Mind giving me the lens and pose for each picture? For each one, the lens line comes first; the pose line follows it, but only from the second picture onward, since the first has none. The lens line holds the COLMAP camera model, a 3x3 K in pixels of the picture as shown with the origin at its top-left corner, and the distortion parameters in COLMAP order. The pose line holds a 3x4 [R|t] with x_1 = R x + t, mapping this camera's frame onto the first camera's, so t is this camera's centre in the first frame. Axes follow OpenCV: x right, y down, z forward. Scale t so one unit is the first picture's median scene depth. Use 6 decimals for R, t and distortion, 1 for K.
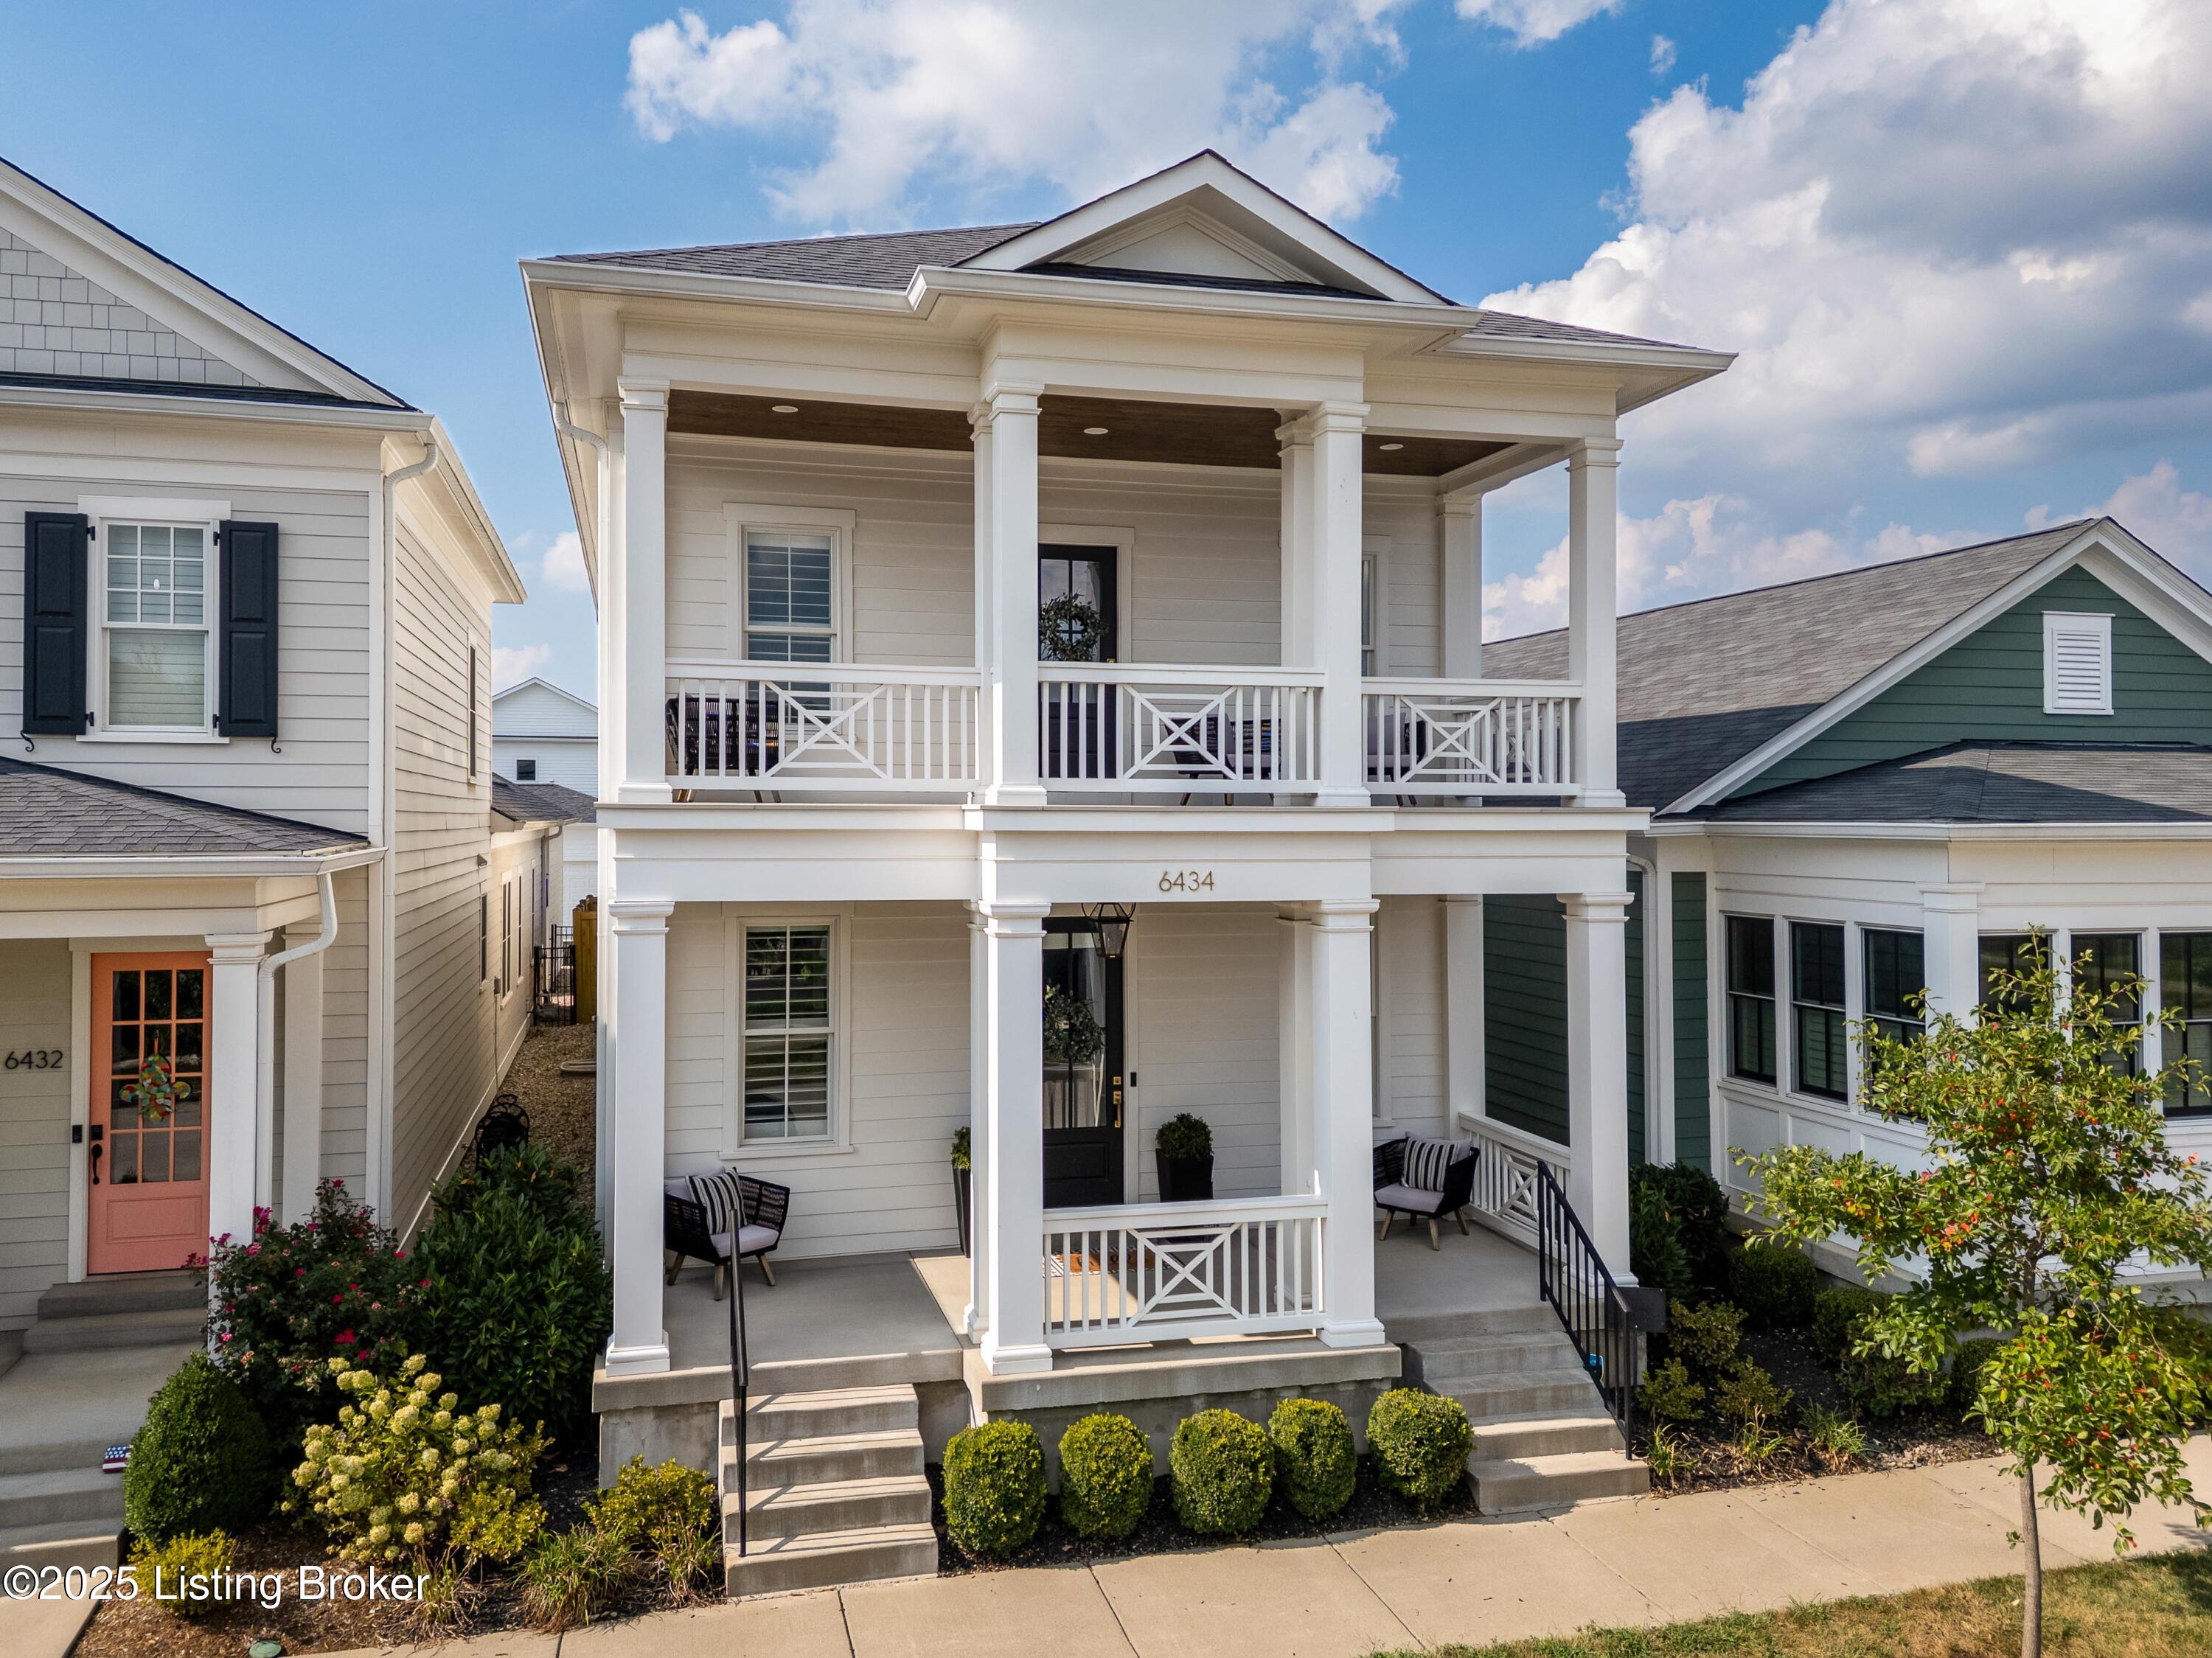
lens RADIAL K [[1742.0, 0, 1097.0], [0, 1742.0, 788.7], [0, 0, 1]] dist [0.098901, -0.117732]
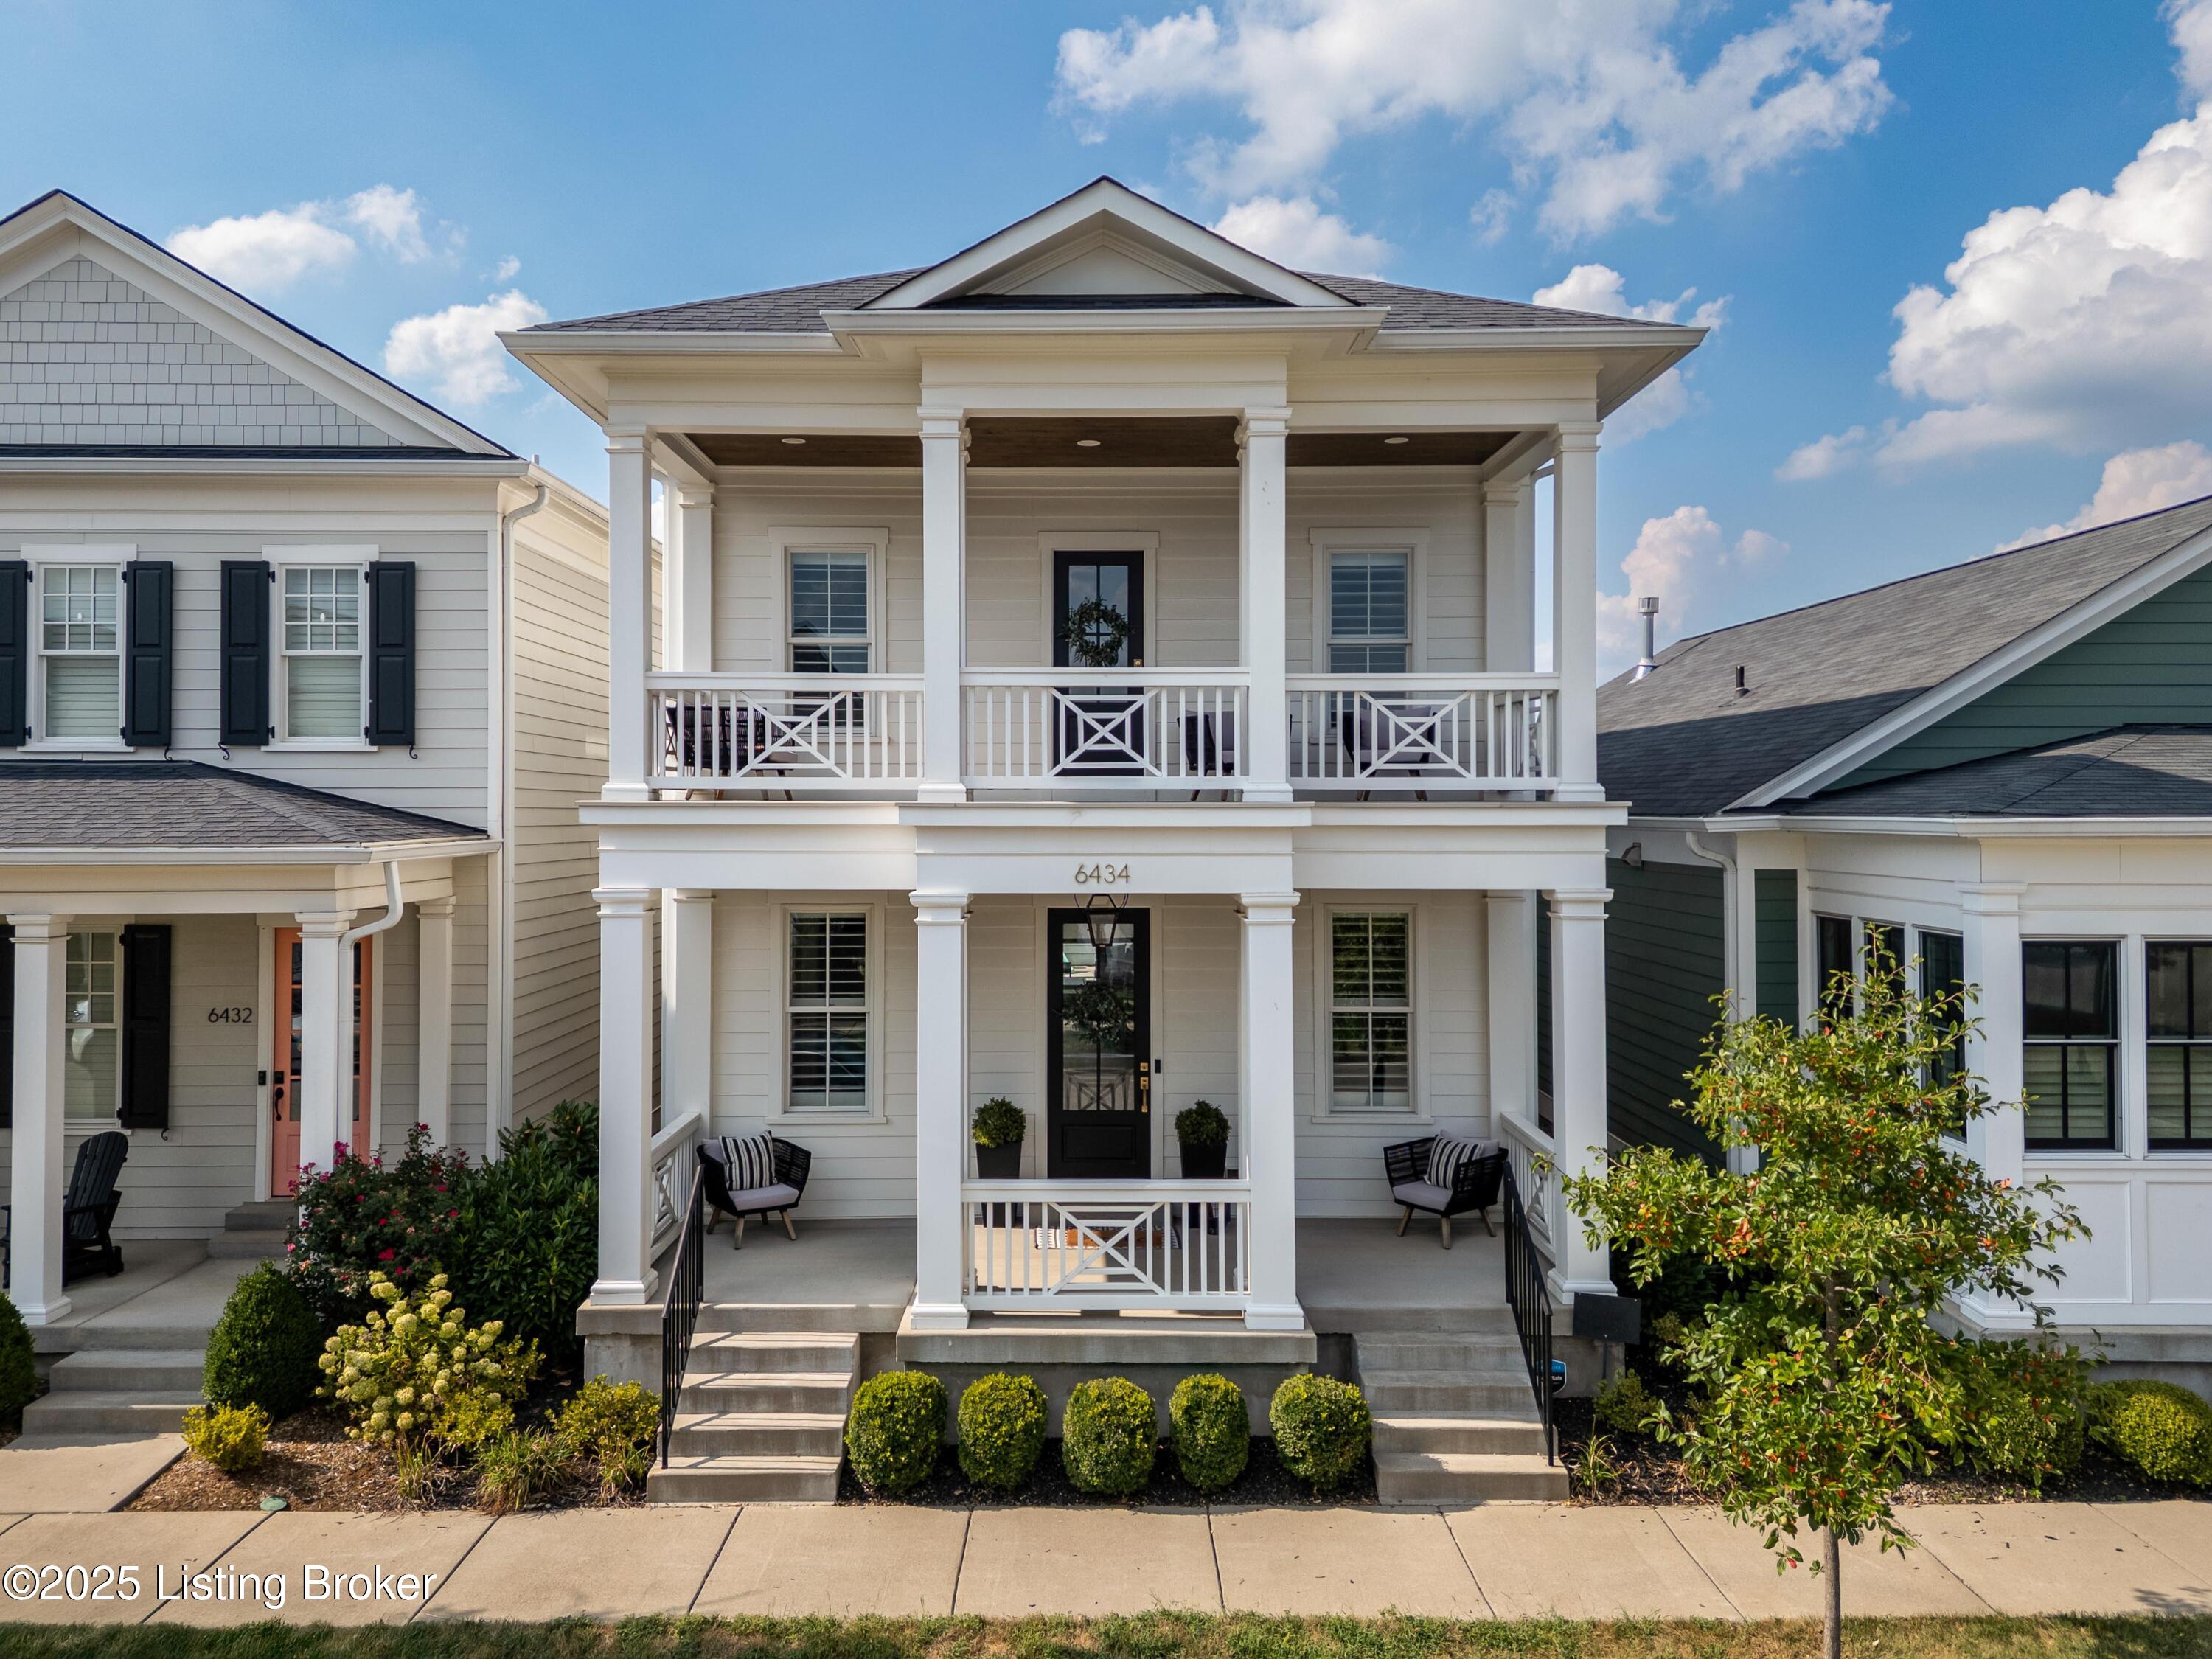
lens RADIAL K [[1785.0, 0, 1104.8], [0, 1785.0, 783.1], [0, 0, 1]] dist [0.102910, -0.135212]
pose [[0.964679, -0.005899, -0.263360, 0.326475], [0.006411, 0.999979, 0.001088, -0.002745], [0.263348, -0.002738, 0.964697, -0.034667]]
